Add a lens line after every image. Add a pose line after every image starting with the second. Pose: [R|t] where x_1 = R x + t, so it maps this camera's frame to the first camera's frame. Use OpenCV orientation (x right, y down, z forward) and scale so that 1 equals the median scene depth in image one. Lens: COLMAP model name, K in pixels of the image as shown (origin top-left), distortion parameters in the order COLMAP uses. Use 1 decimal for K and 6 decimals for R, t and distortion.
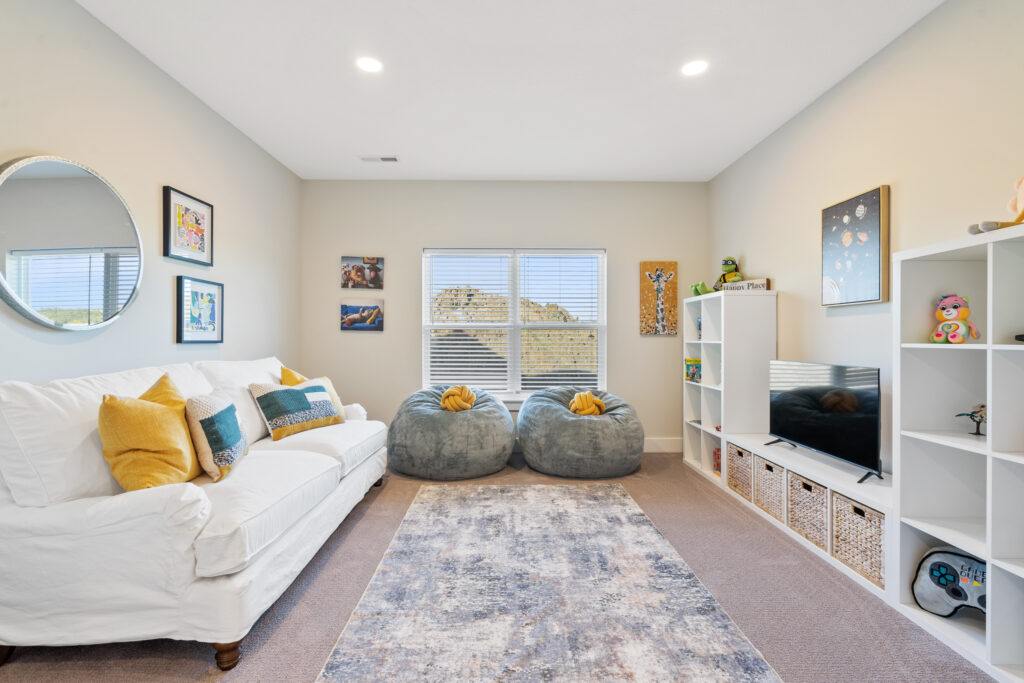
lens RADIAL K [[464.4, 0, 509.7], [0, 464.4, 342.9], [0, 0, 1]] dist [-0.001741, 0.000024]
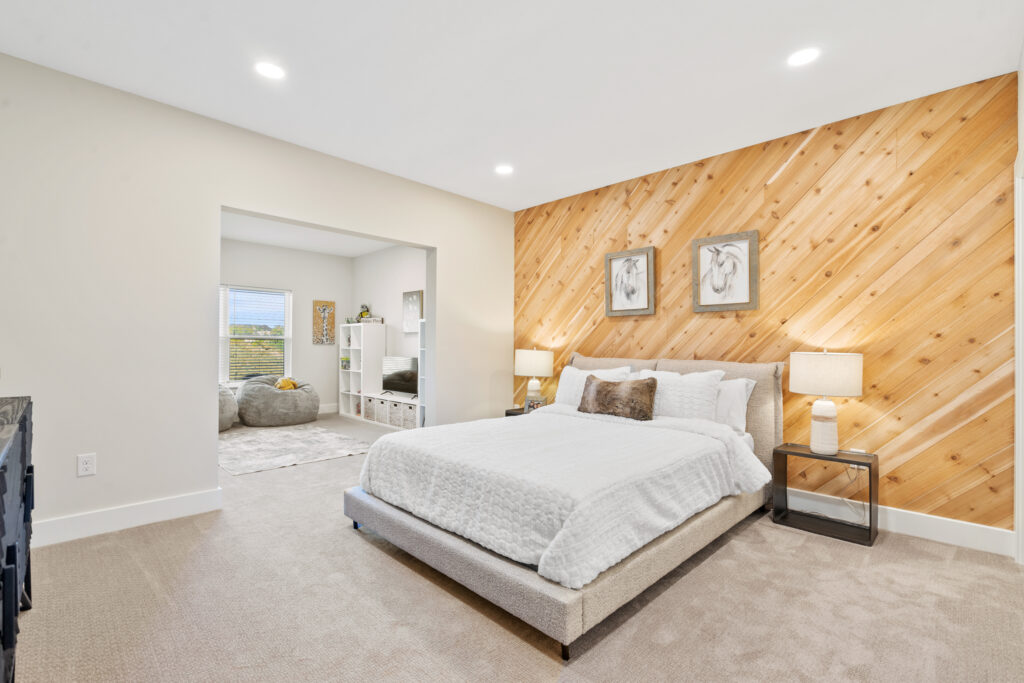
lens RADIAL K [[464.4, 0, 511.4], [0, 464.4, 348.0], [0, 0, 1]] dist [-0.001741, 0.000024]
pose [[0.715629, 0.004278, 0.698467, -0.456590], [-0.001239, 0.999987, -0.004855, 0.005650], [-0.698479, 0.002609, 0.715626, -0.845601]]
